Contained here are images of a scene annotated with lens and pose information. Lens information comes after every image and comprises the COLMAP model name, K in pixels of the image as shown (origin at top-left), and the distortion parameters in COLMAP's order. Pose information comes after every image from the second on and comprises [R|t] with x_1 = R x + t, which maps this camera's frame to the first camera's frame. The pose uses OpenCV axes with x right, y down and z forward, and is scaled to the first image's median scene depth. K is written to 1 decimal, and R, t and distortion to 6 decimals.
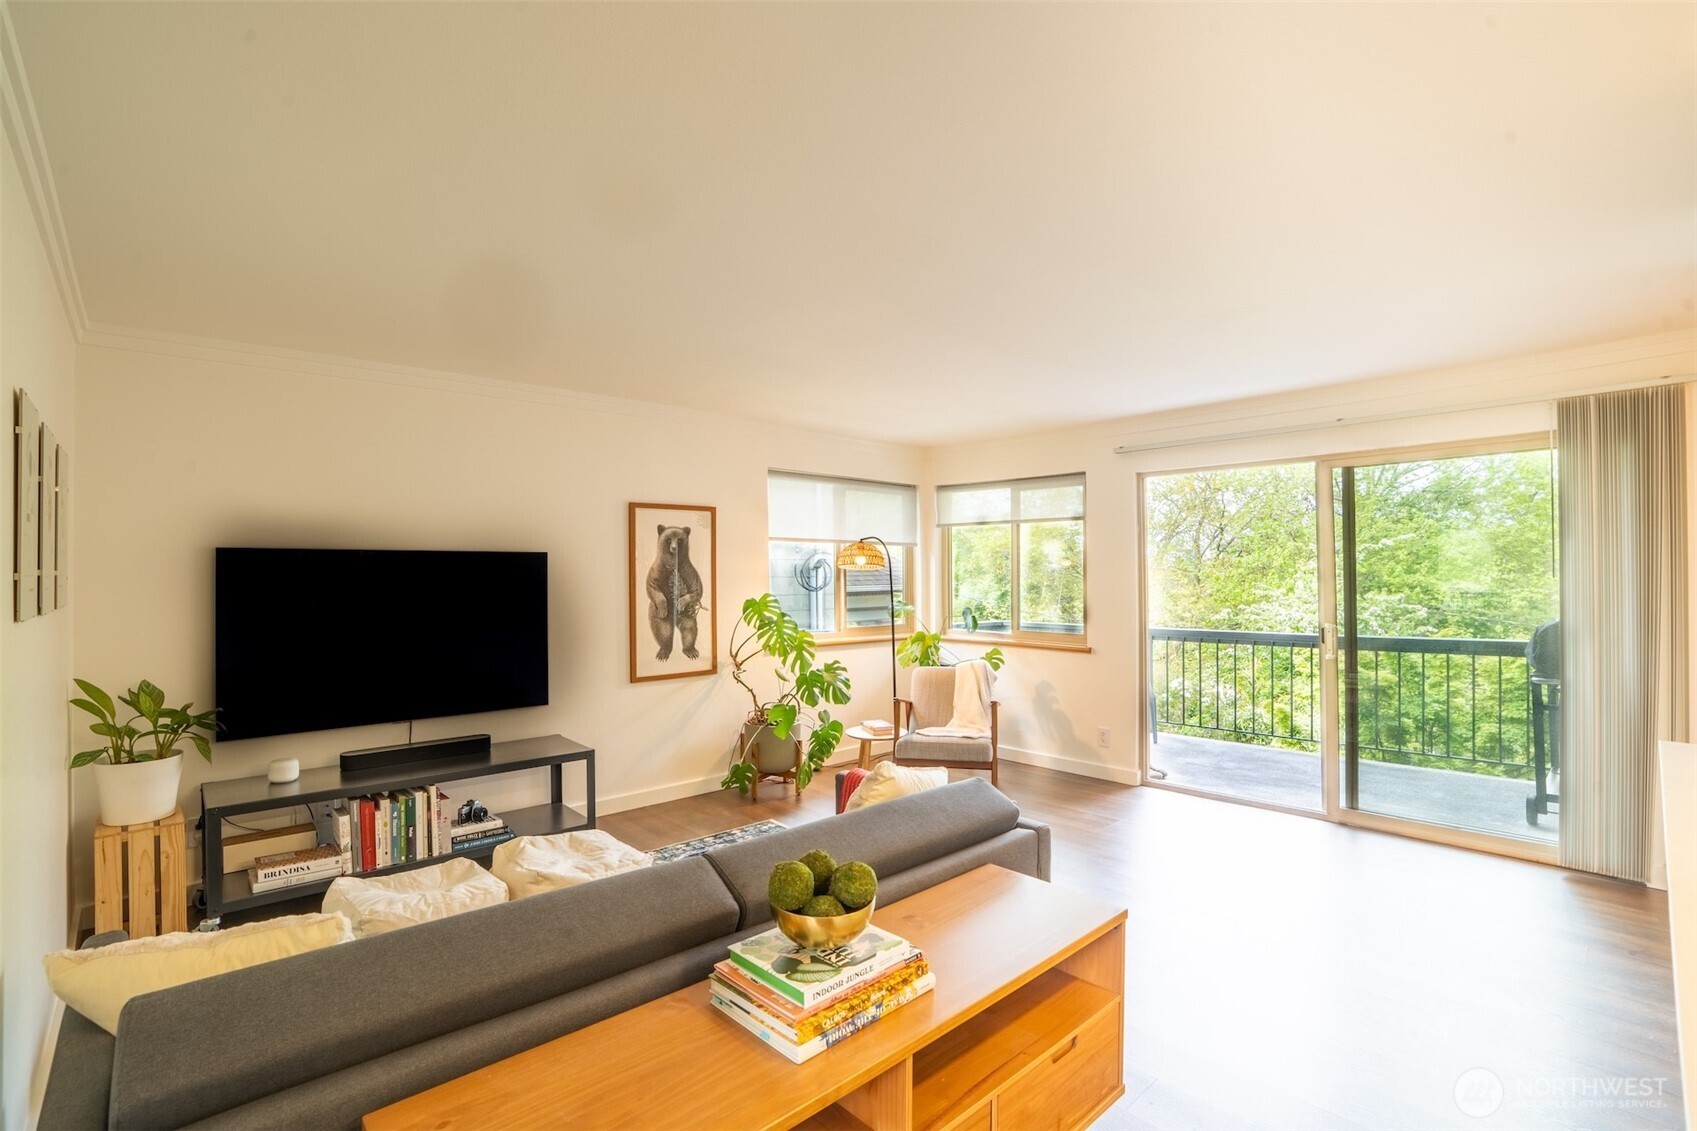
lens RADIAL K [[762.0, 0, 814.6], [0, 762.0, 569.4], [0, 0, 1]] dist [-0.015100, 0.003562]
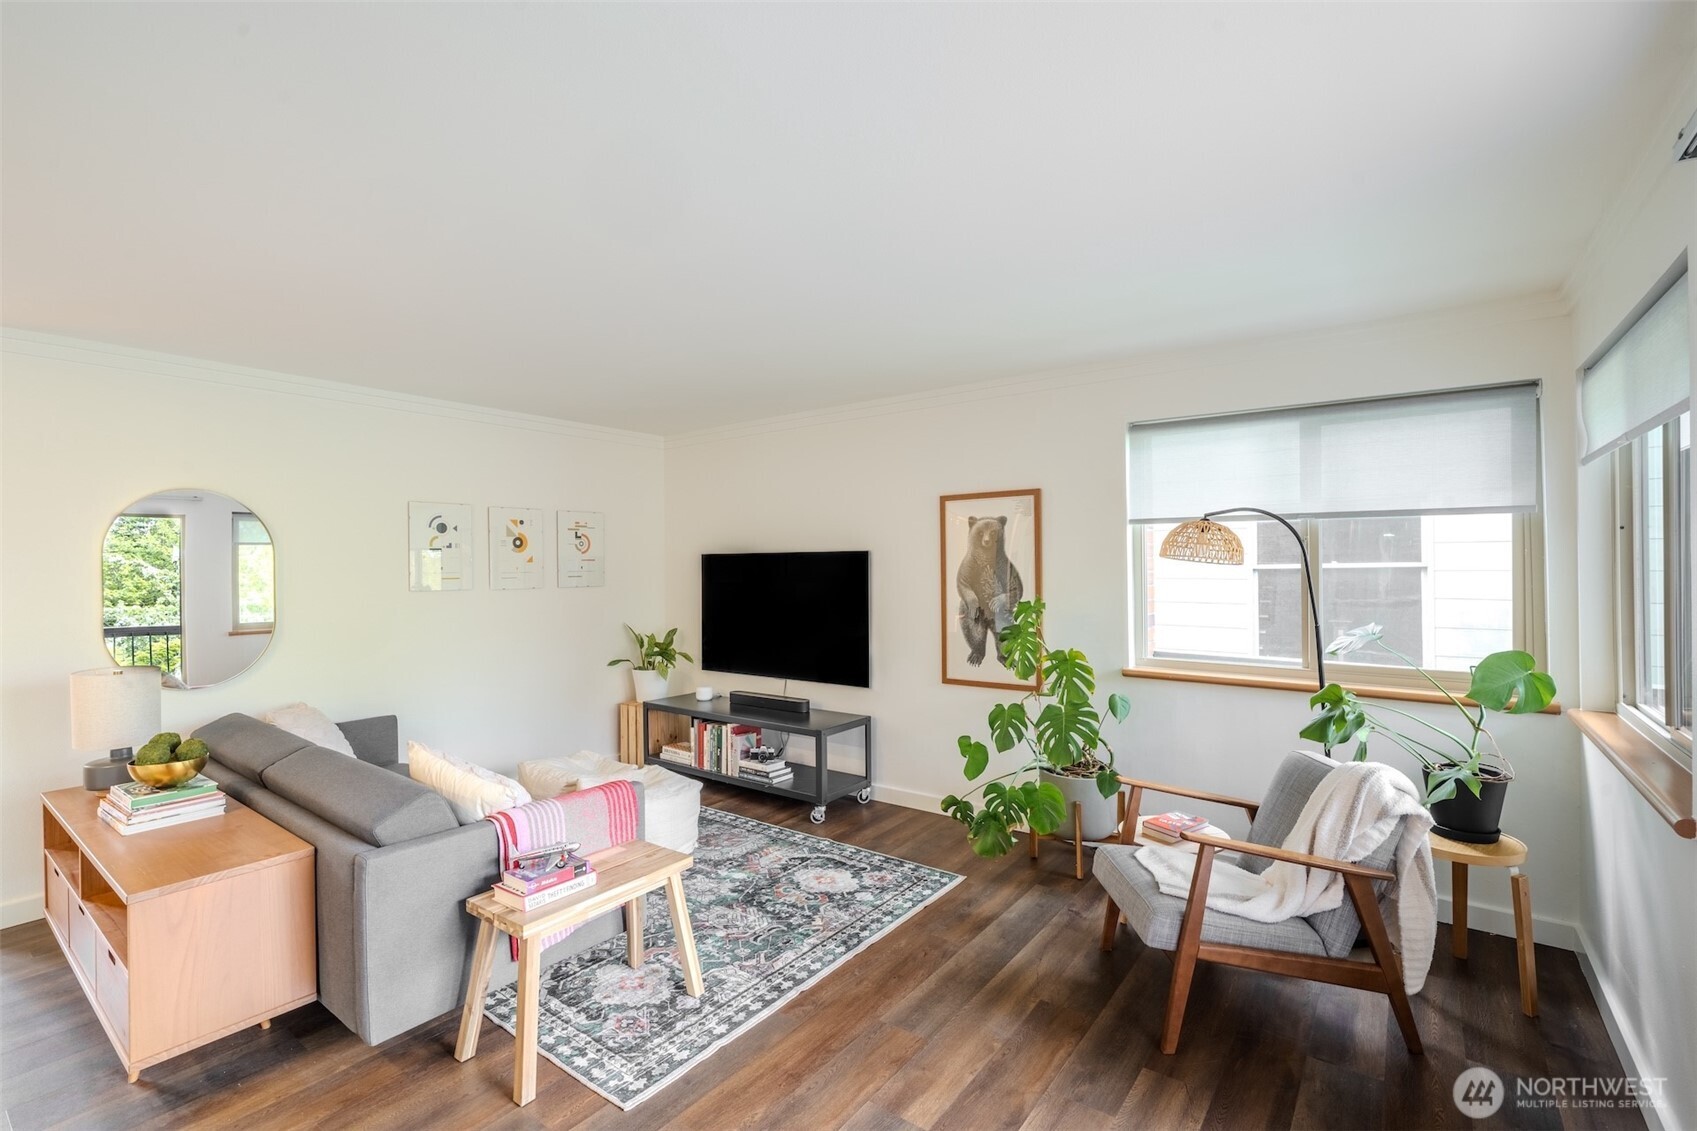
lens RADIAL K [[762.0, 0, 835.0], [0, 762.0, 540.4], [0, 0, 1]] dist [-0.015100, 0.003562]
pose [[0.211032, -0.030323, -0.977009, 0.642623], [0.012184, 0.999523, -0.028390, -0.005957], [0.977403, -0.005912, 0.211301, 0.631660]]
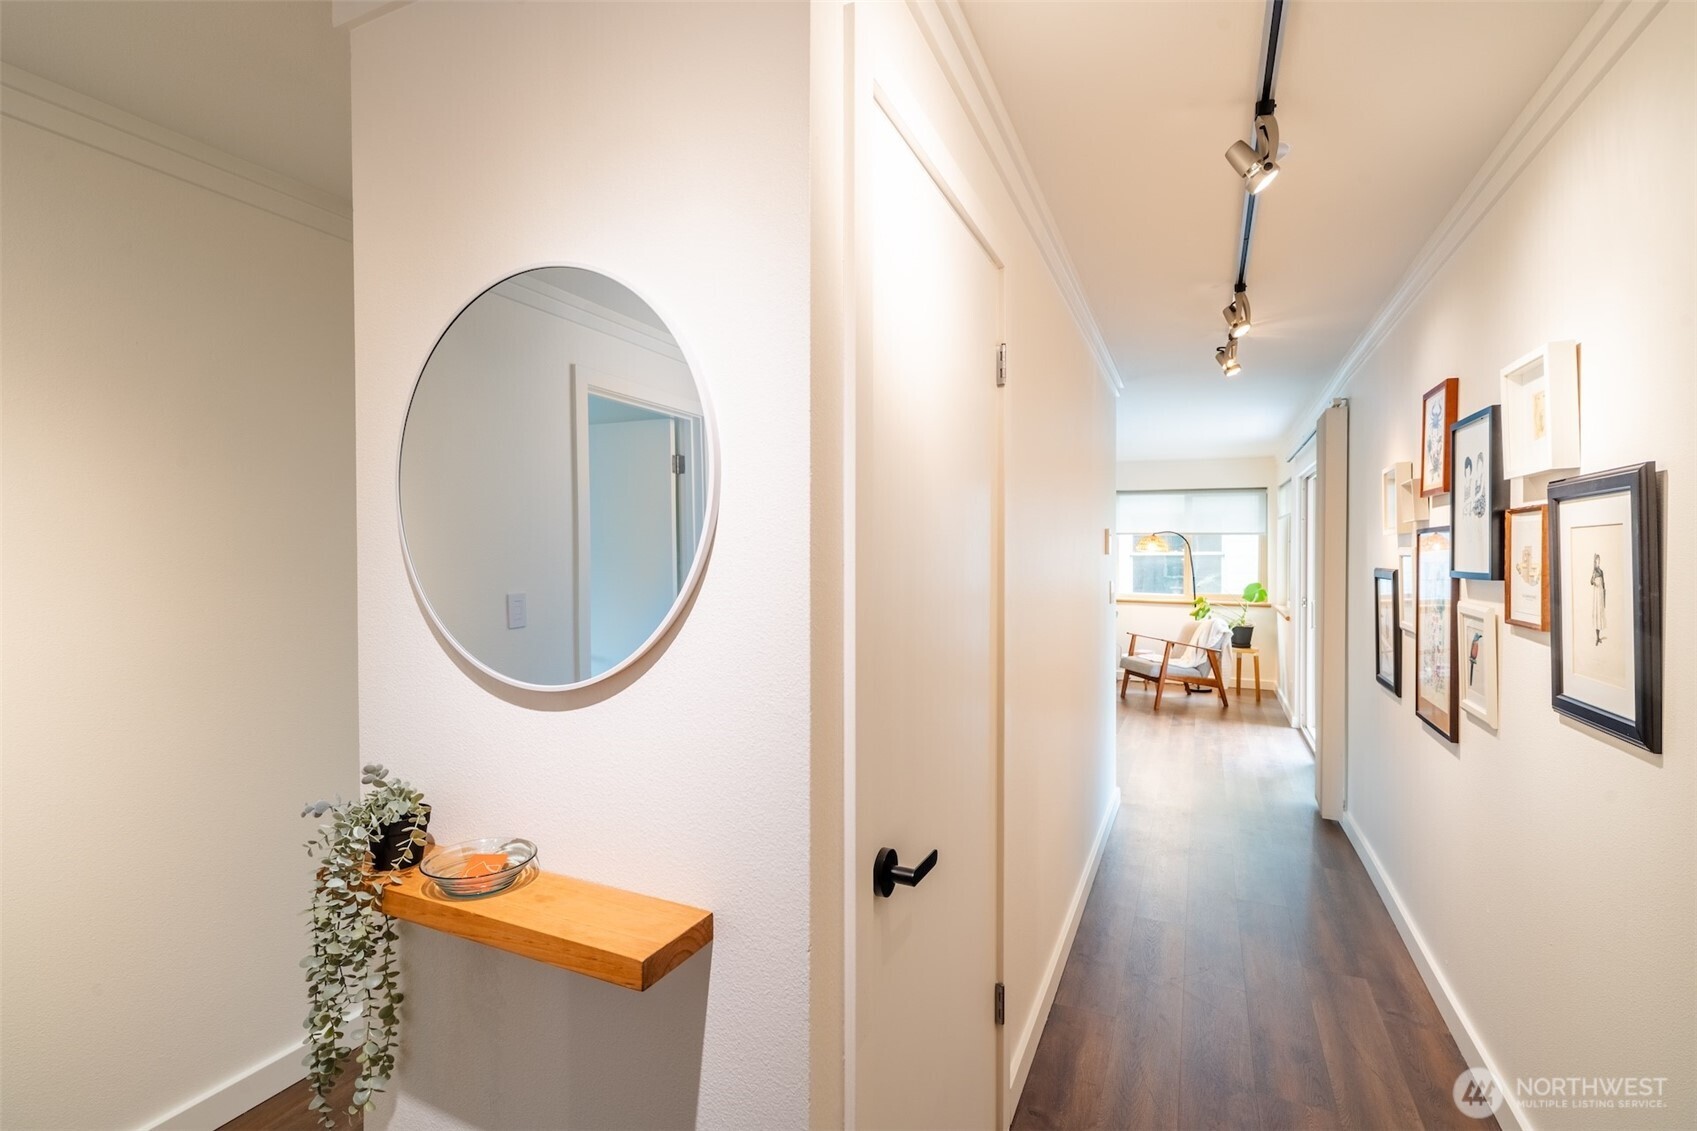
lens RADIAL K [[762.0, 0, 858.6], [0, 762.0, 574.5], [0, 0, 1]] dist [-0.015100, 0.003562]
pose [[0.424744, 0.019632, -0.905101, 1.305242], [0.017637, 0.999396, 0.029954, -0.014070], [0.905142, -0.028686, 0.424141, -0.215875]]
